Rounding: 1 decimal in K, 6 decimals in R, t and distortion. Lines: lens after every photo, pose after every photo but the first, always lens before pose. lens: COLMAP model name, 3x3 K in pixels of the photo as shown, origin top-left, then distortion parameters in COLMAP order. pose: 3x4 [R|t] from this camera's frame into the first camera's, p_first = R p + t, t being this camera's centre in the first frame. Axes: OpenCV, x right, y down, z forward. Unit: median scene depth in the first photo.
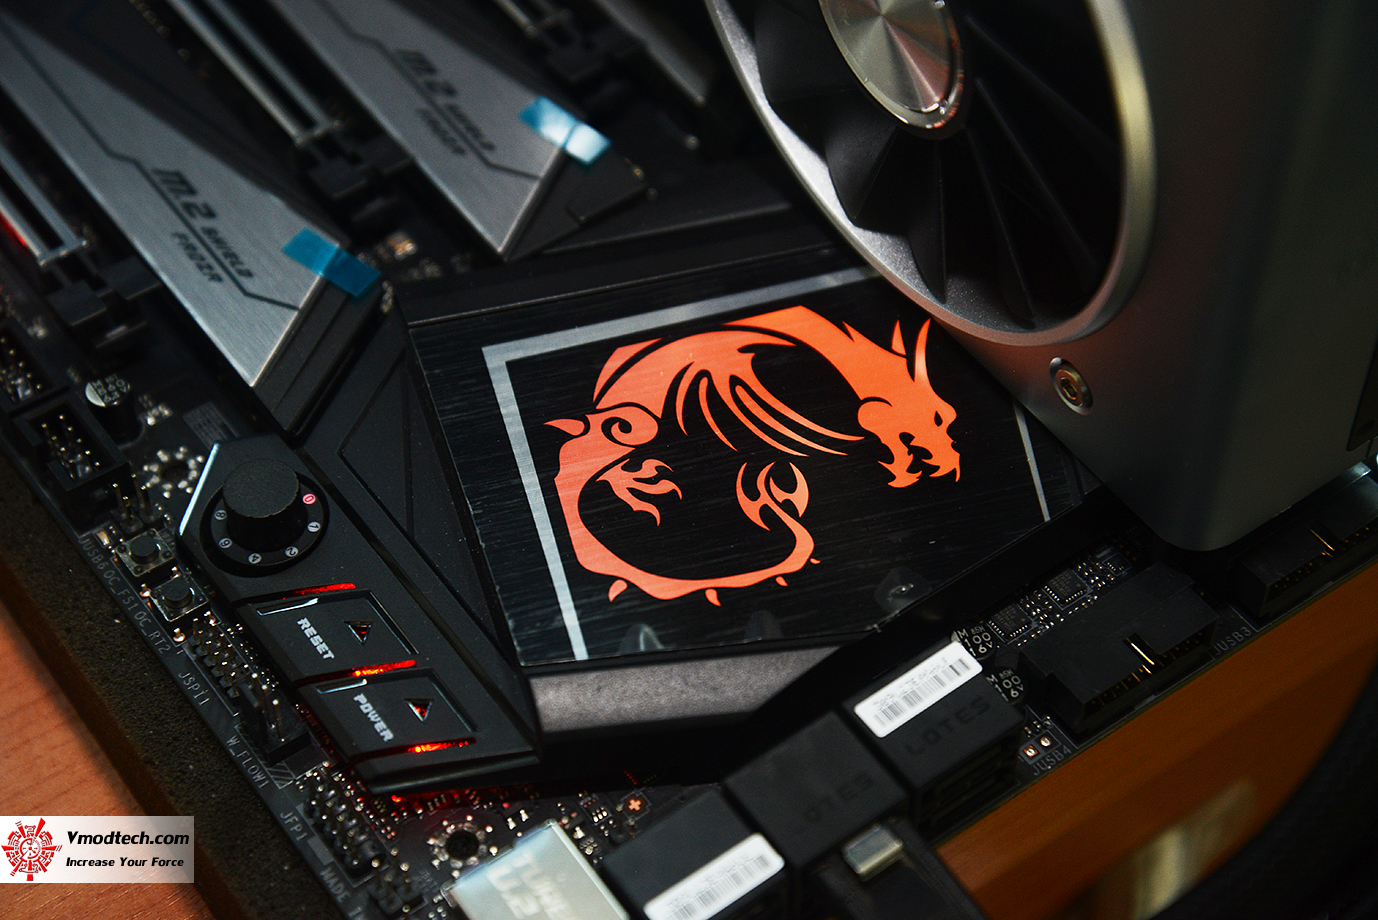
lens RADIAL K [[2636.7, 0, 692.8], [0, 2636.7, 463.3], [0, 0, 1]] dist [0.303167, 0.000000]
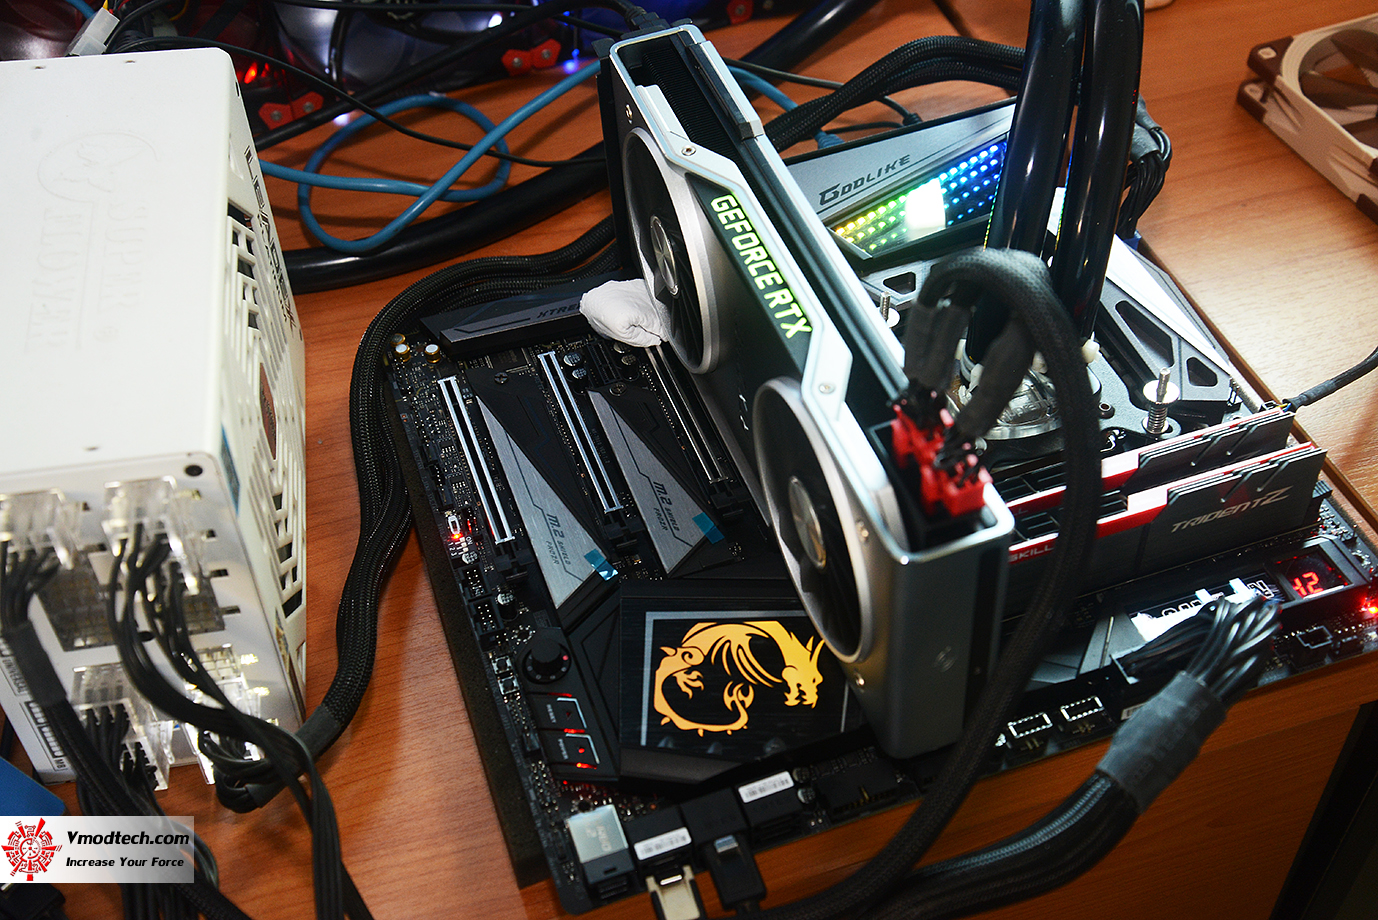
lens RADIAL K [[1645.8, 0, 683.4], [0, 1645.8, 463.9], [0, 0, 1]] dist [0.117134, 0.000000]
pose [[0.957653, 0.187687, -0.218345, 0.275491], [-0.204680, 0.977121, -0.057792, -0.100504], [0.202502, 0.100035, 0.974159, -0.538268]]
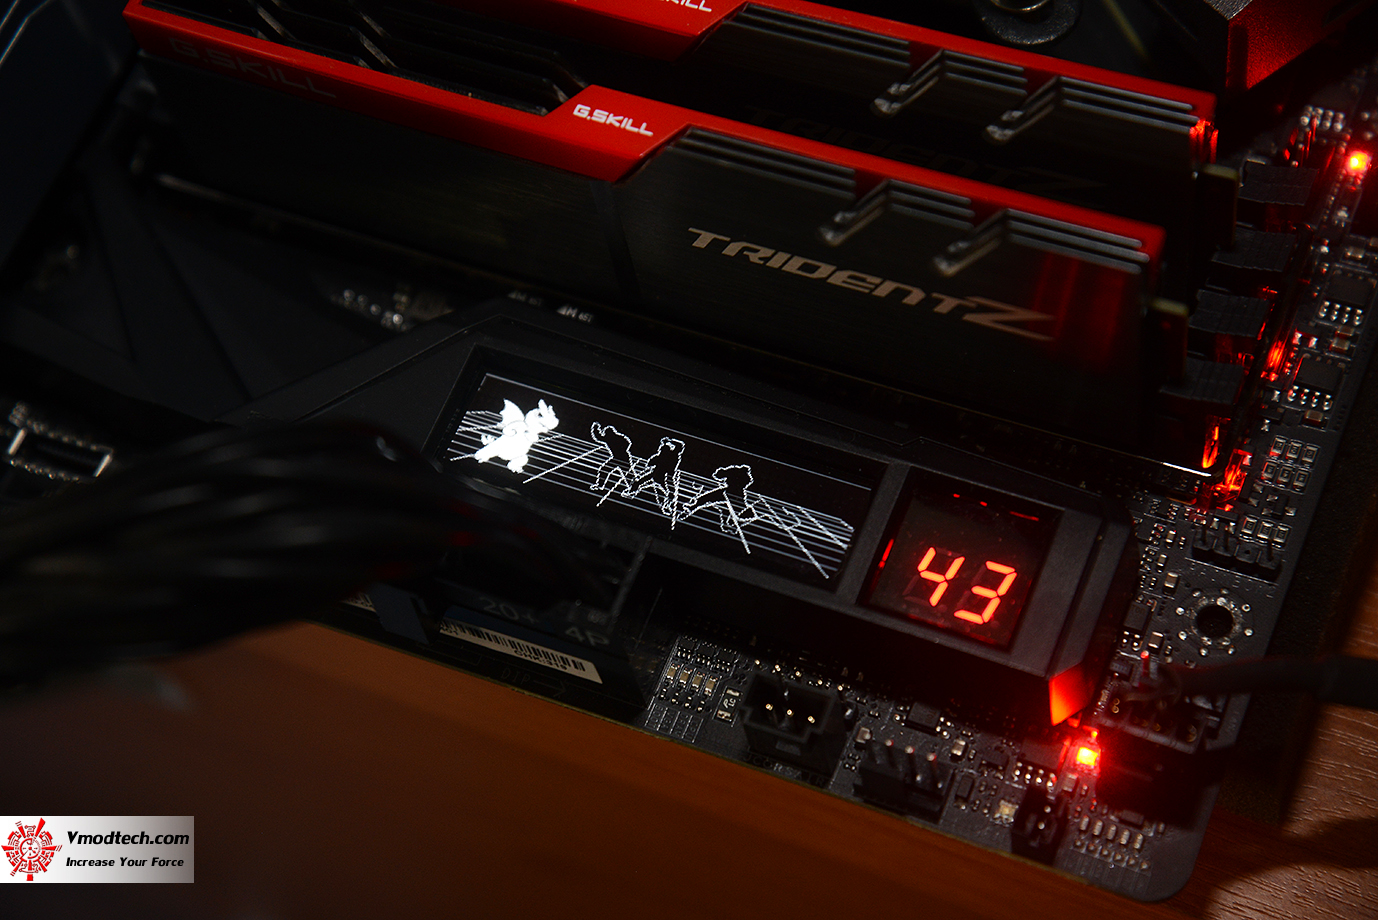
lens RADIAL K [[2636.7, 0, 690.0], [0, 2636.7, 456.9], [0, 0, 1]] dist [0.303167, 0.000000]
pose [[0.517125, 0.716434, -0.468300, 0.850968], [-0.583327, 0.695394, 0.419711, -0.544792], [0.626348, 0.056129, 0.777520, 0.437856]]
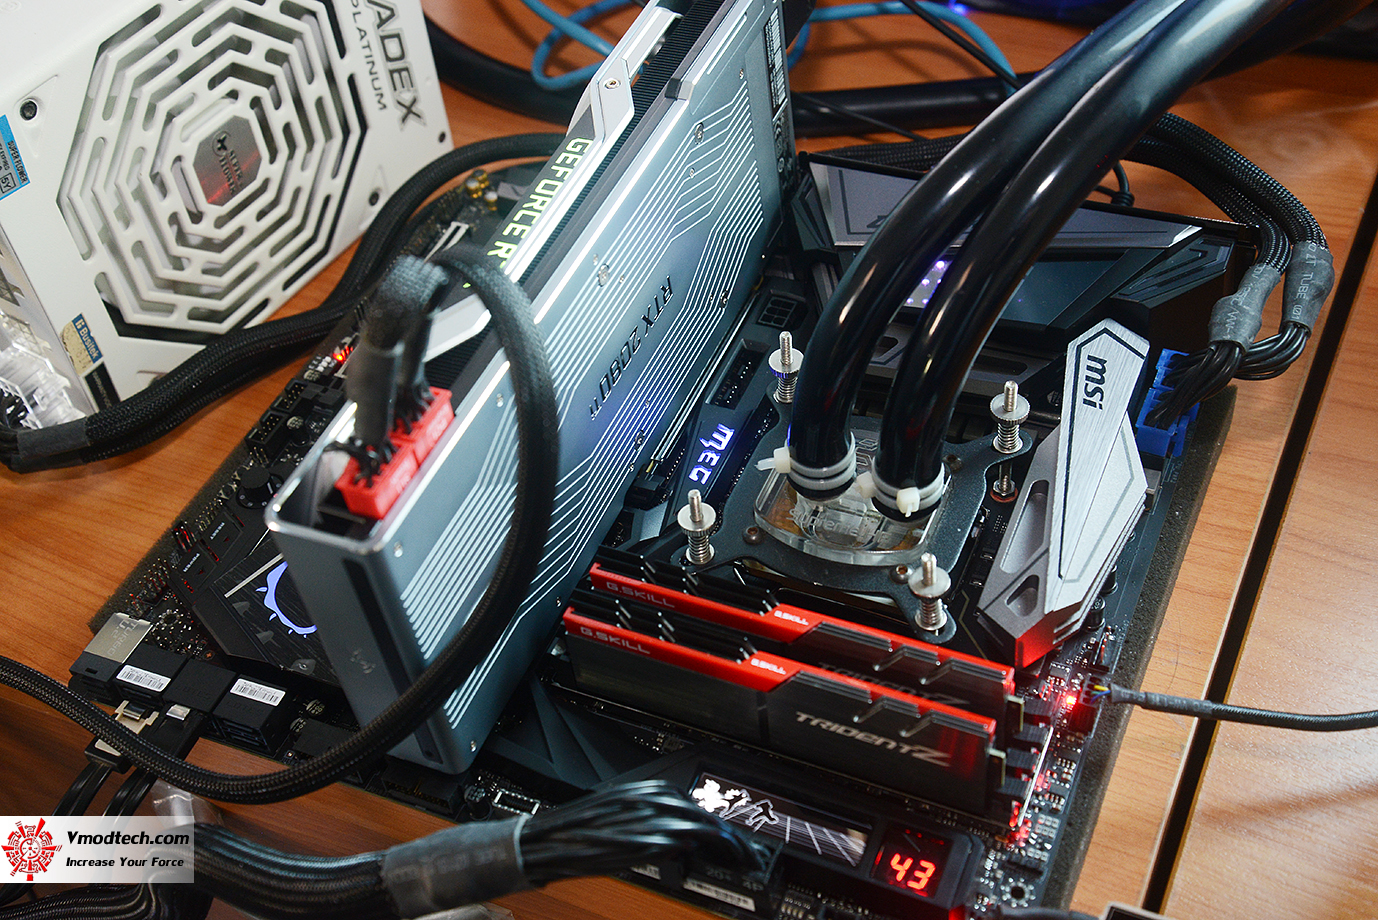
lens RADIAL K [[1733.3, 0, 685.1], [0, 1733.3, 460.9], [0, 0, 1]] dist [0.134599, 0.000000]
pose [[0.504606, 0.601583, -0.619250, 1.077023], [-0.620273, 0.751528, 0.224649, -0.635521], [0.600529, 0.270745, 0.752371, -0.032380]]
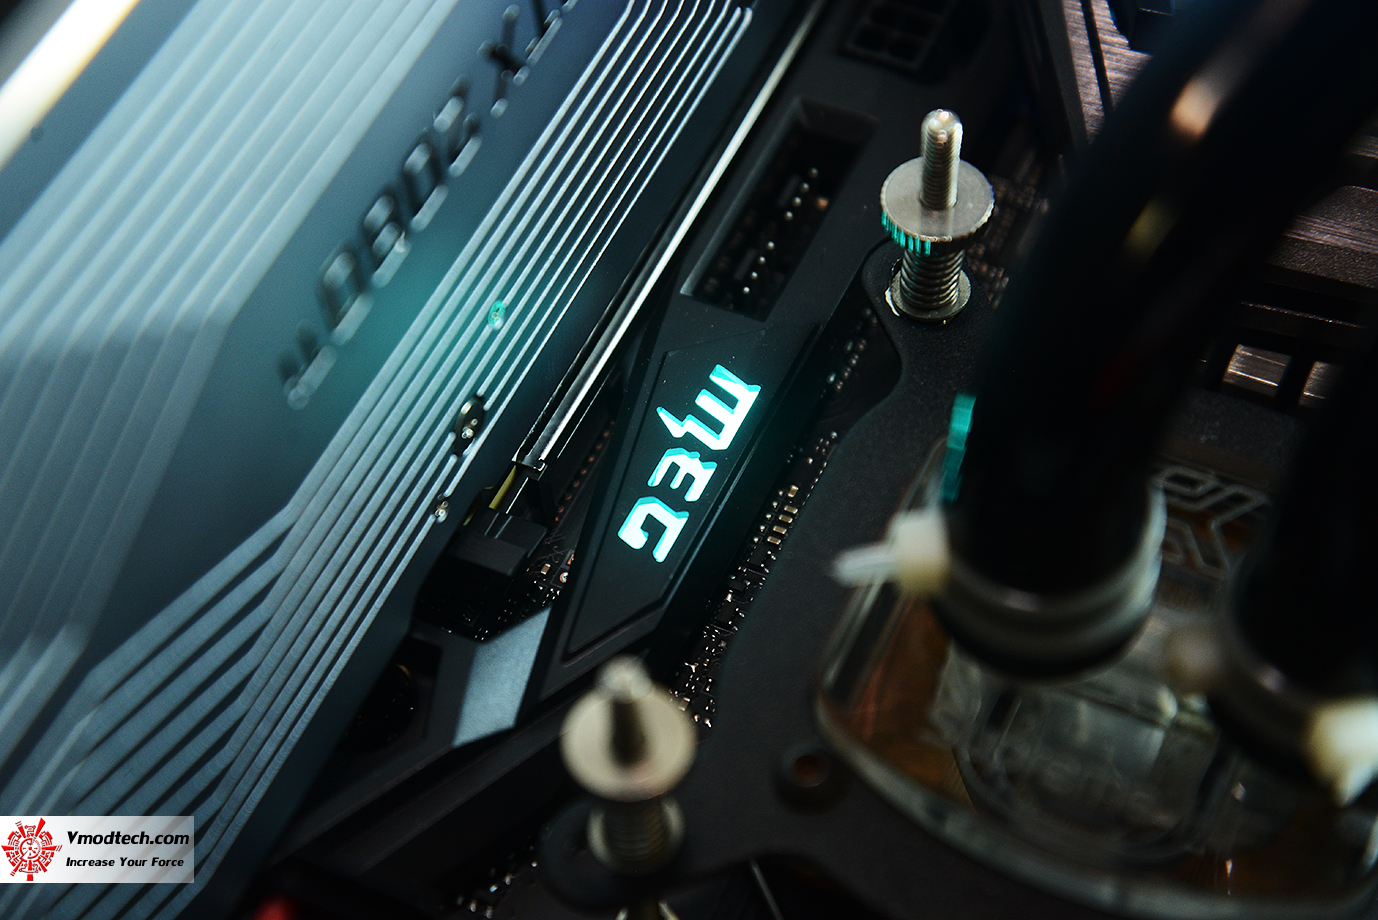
lens RADIAL K [[2636.7, 0, 689.2], [0, 2636.7, 463.2], [0, 0, 1]] dist [0.303167, 0.000000]
pose [[0.476420, 0.699645, -0.532467, 0.511868], [-0.661420, 0.684205, 0.307225, -0.542556], [0.579265, 0.205816, 0.788728, 0.560108]]
